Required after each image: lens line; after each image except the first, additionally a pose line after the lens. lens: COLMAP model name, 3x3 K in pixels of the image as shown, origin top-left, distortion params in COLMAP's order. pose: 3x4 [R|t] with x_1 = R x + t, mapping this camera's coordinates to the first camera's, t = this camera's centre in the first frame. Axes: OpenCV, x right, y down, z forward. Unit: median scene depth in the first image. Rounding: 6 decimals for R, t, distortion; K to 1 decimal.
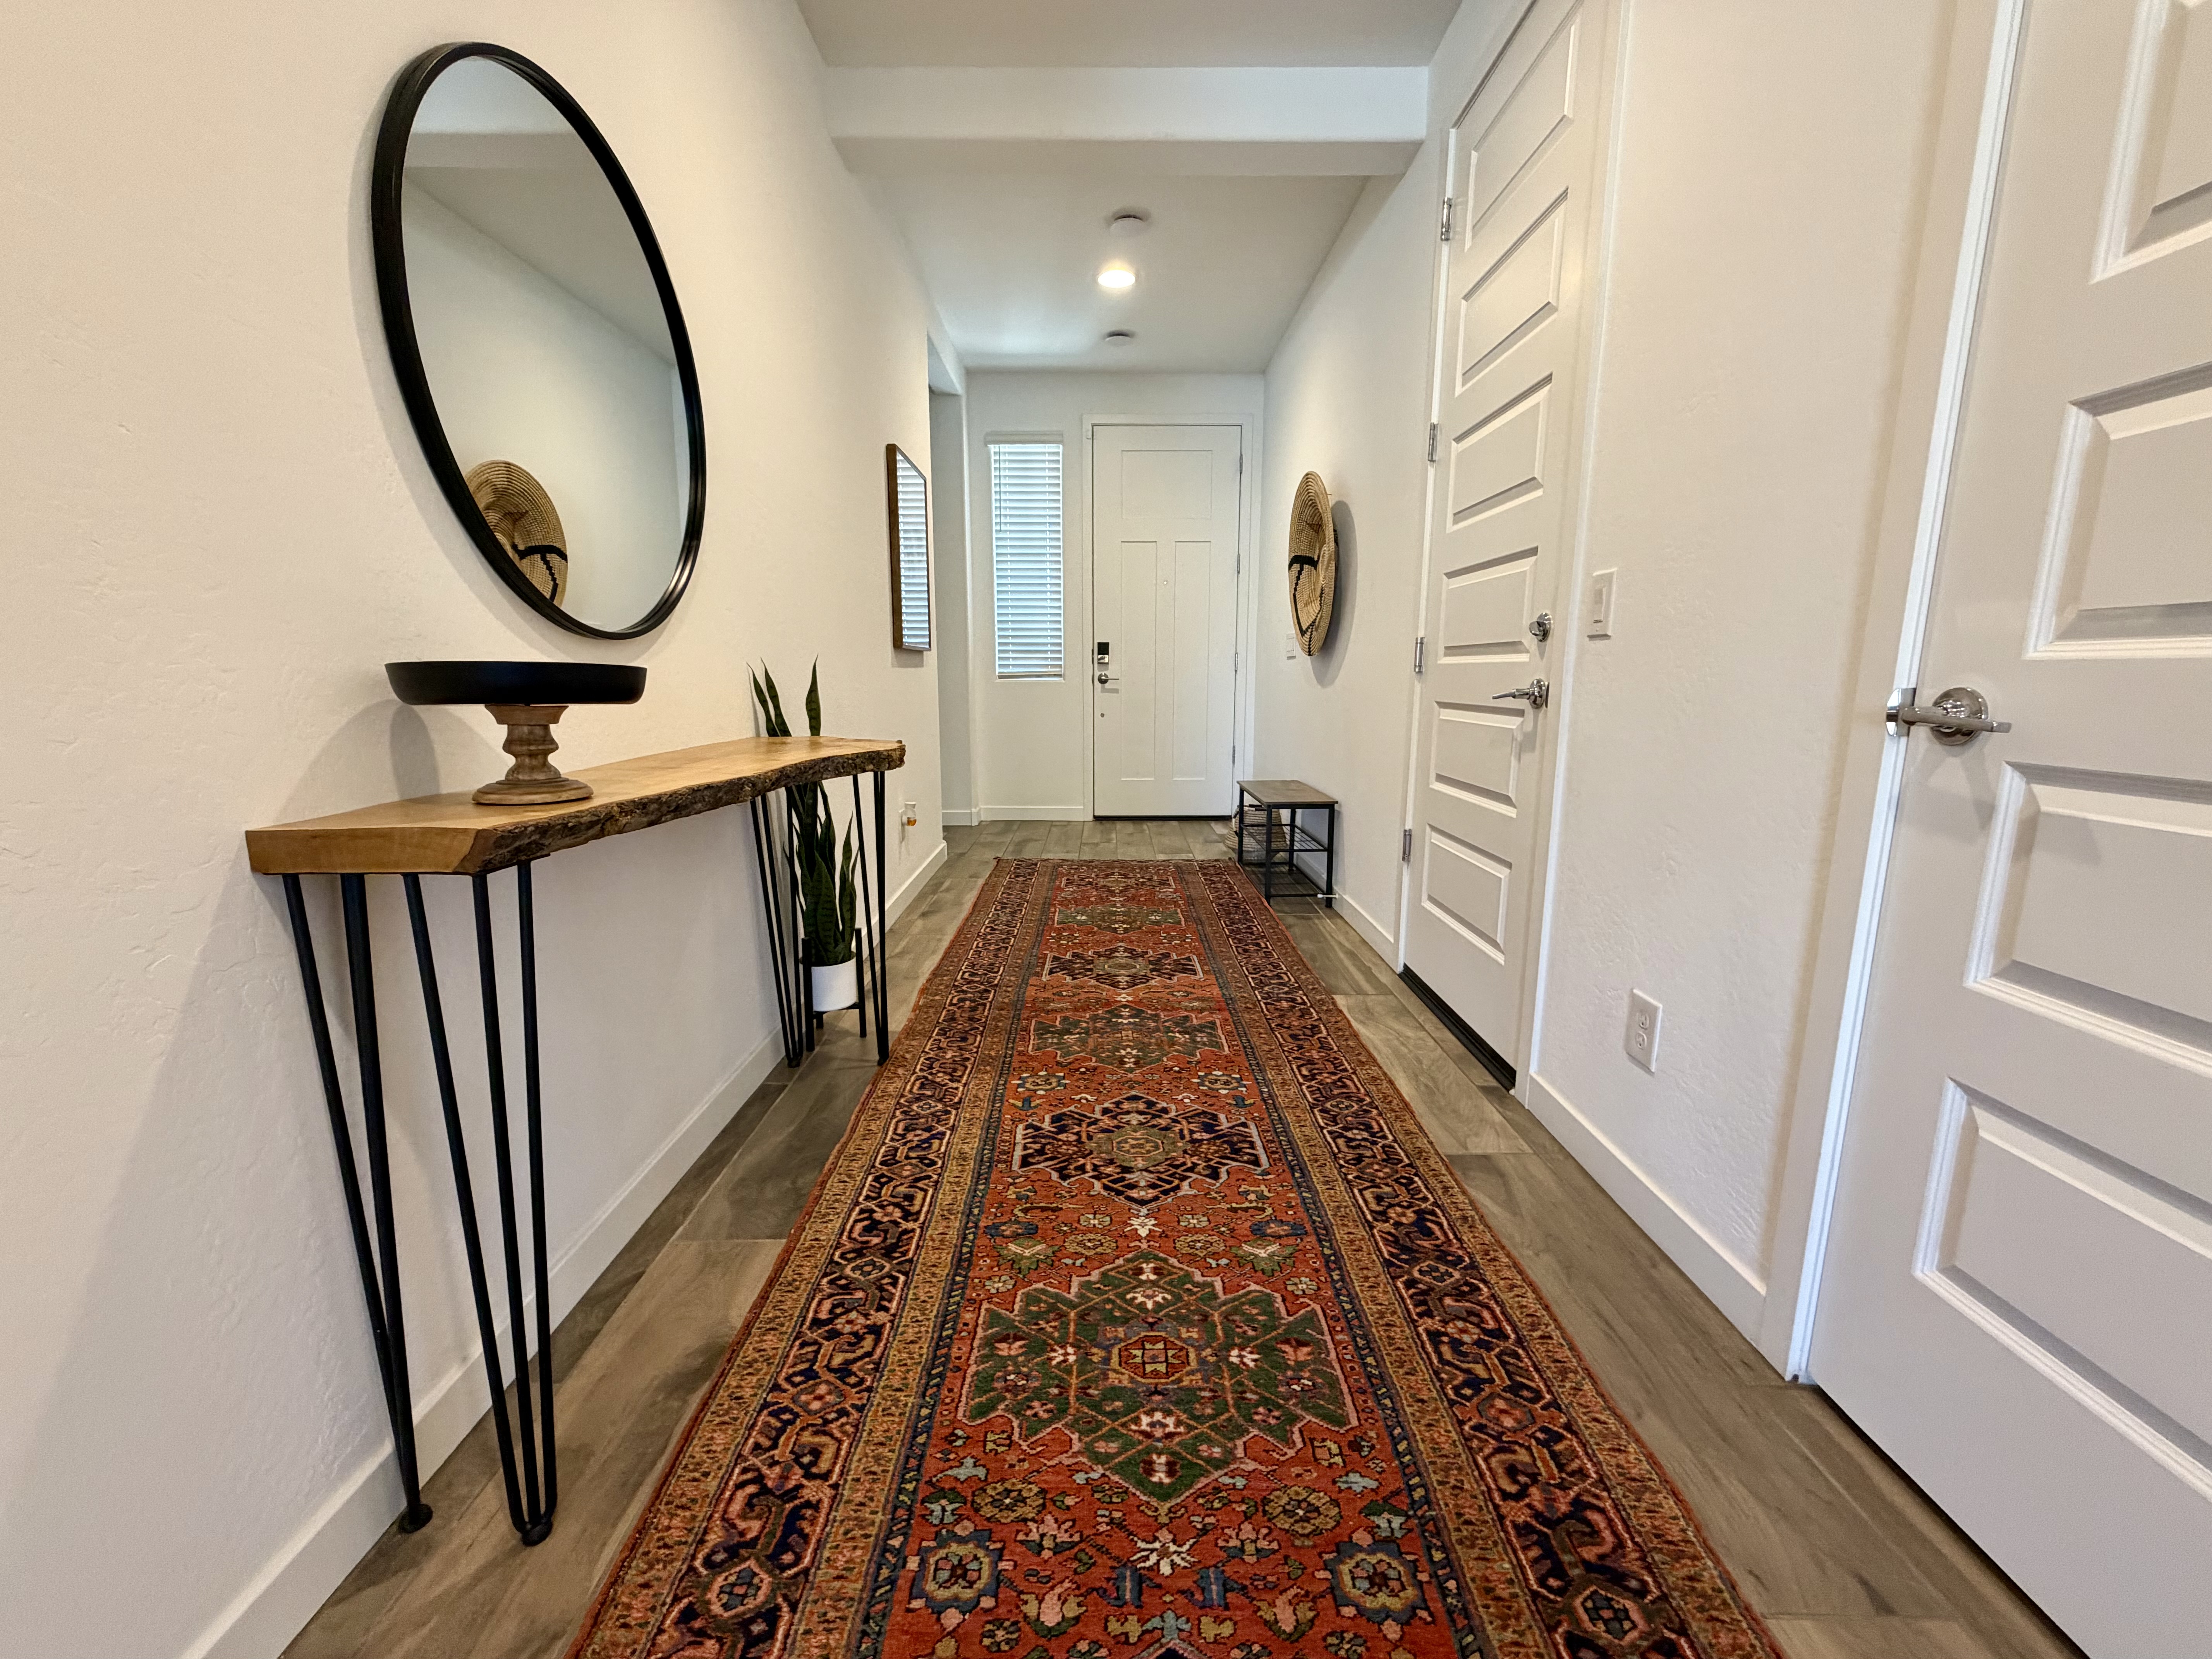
lens RADIAL K [[893.0, 0, 1103.3], [0, 893.0, 826.2], [0, 0, 1]] dist [-0.002386, -0.000069]
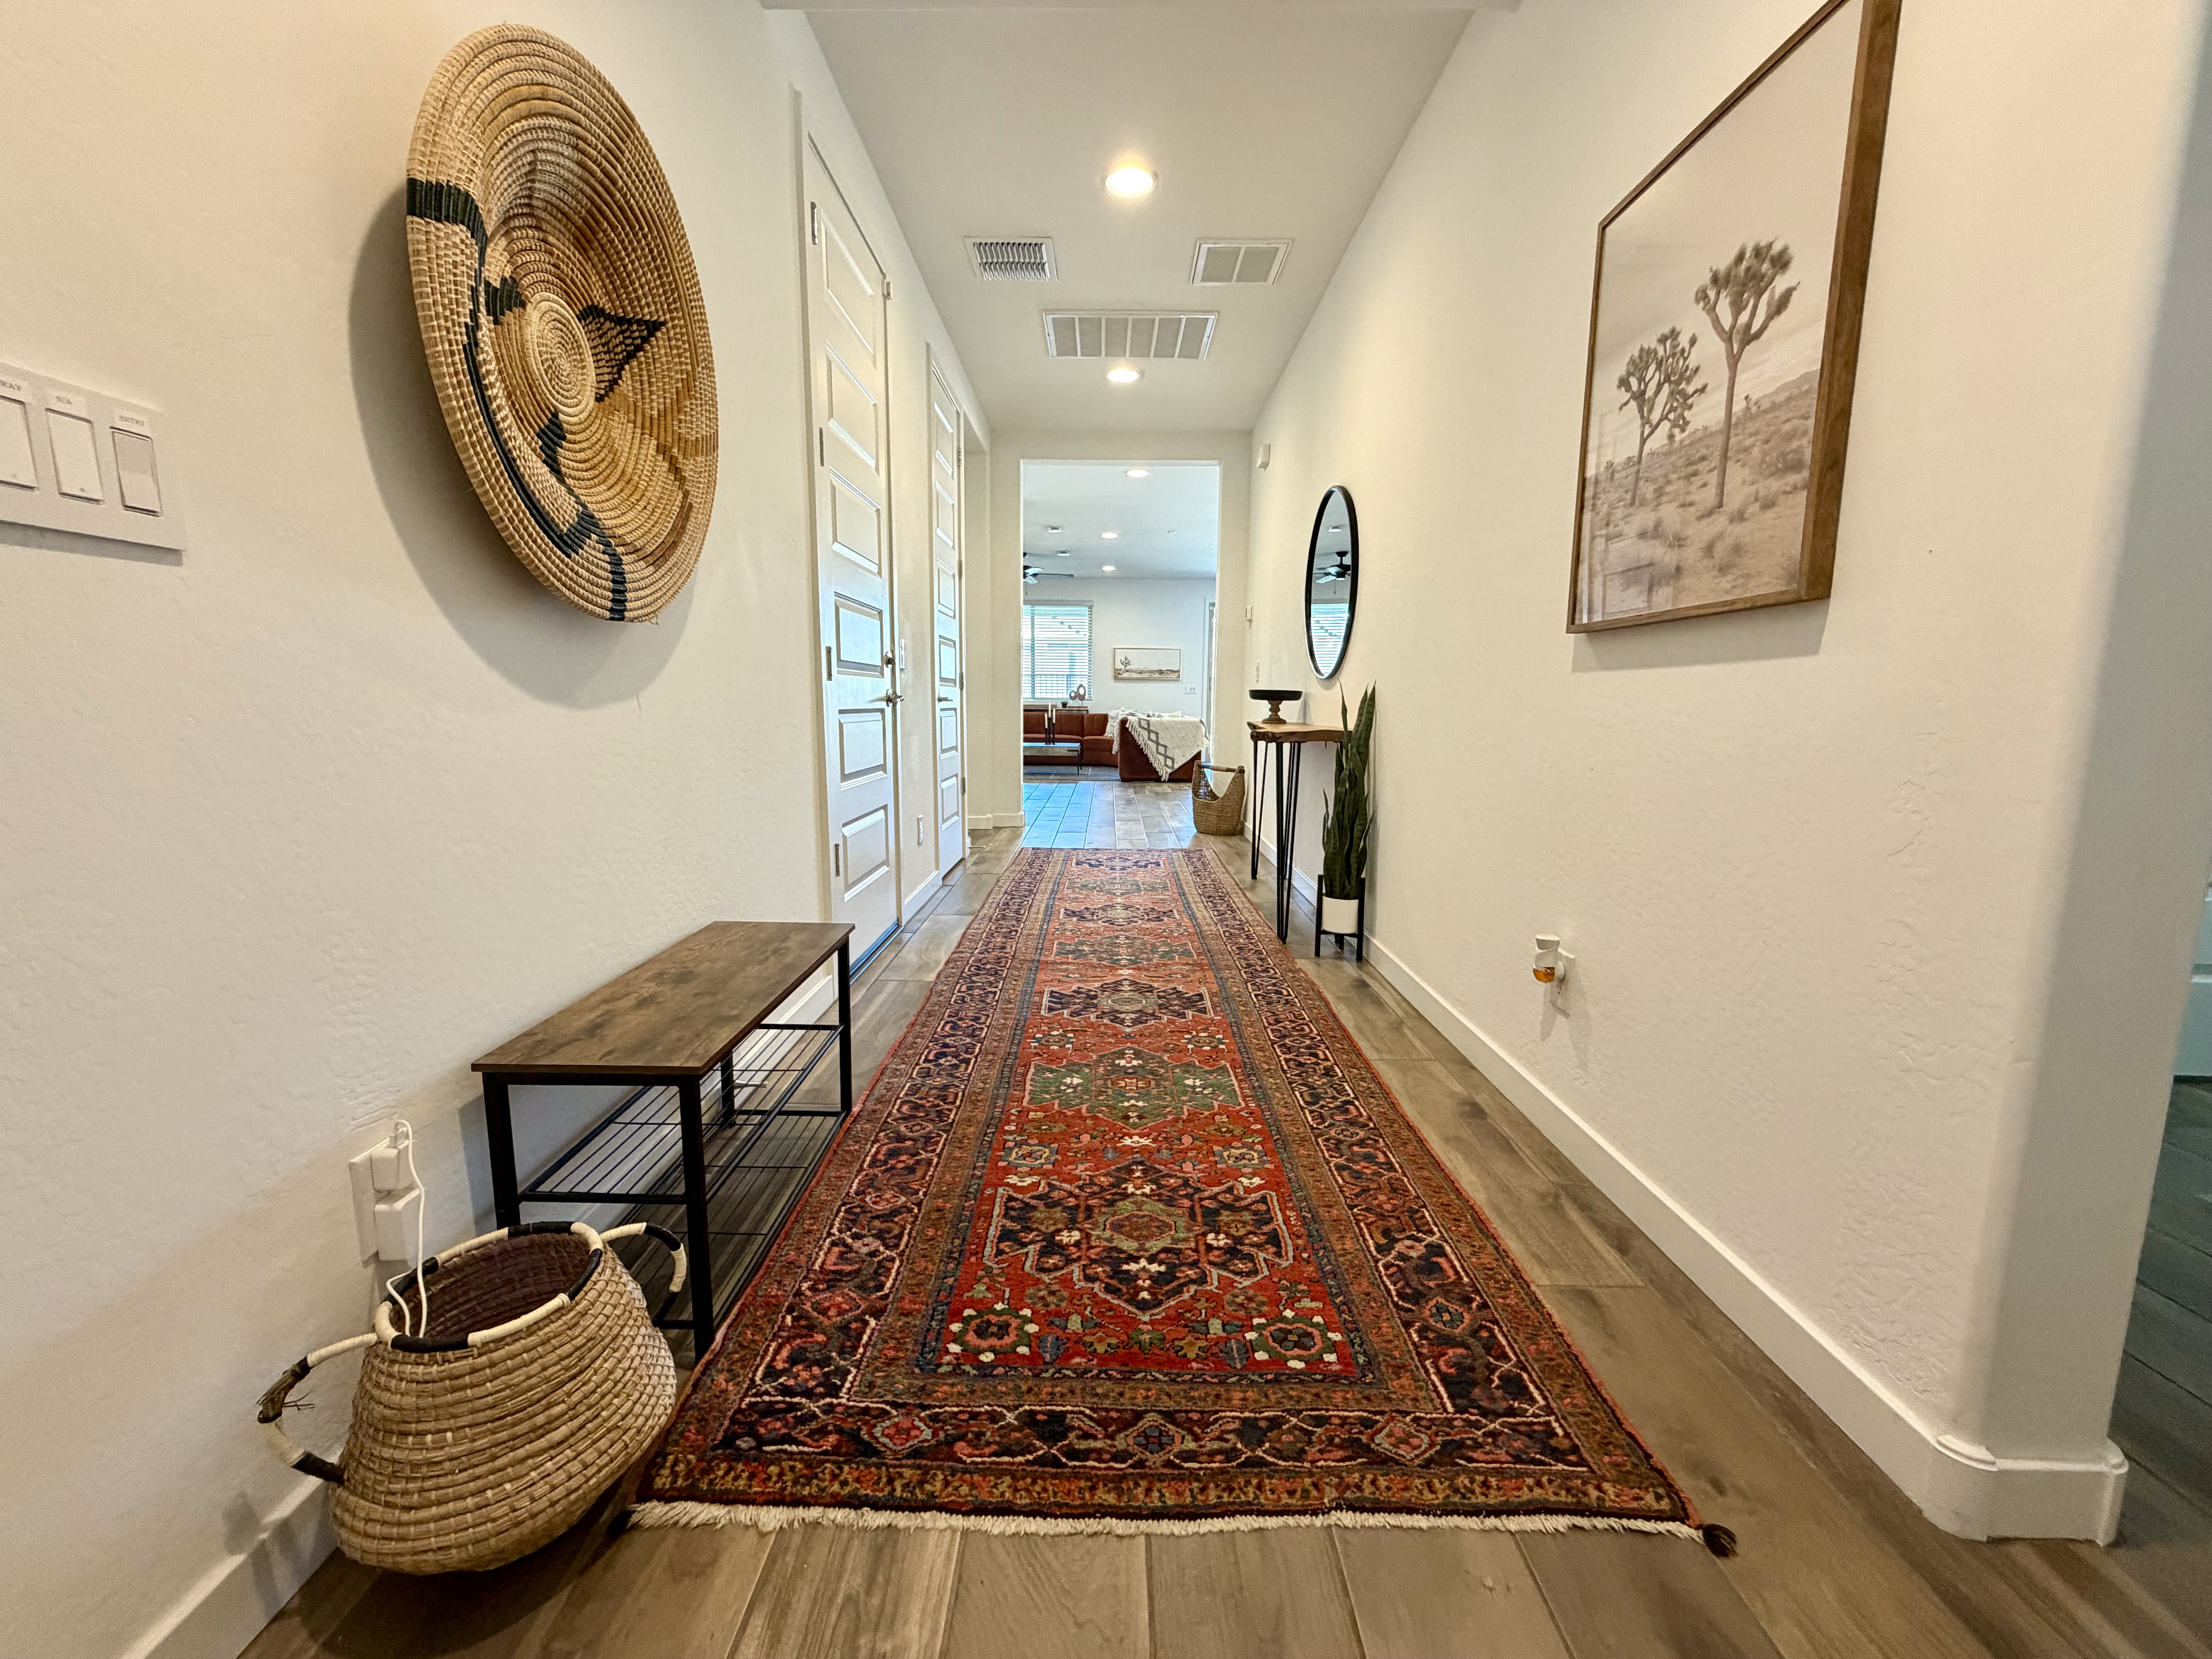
lens RADIAL K [[893.0, 0, 1100.3], [0, 893.0, 836.3], [0, 0, 1]] dist [-0.002386, -0.000069]
pose [[-0.999913, -0.010022, 0.008550, 0.044267], [-0.006792, 0.948308, 0.317280, -0.309740], [-0.011288, 0.317195, -0.948293, 1.895244]]
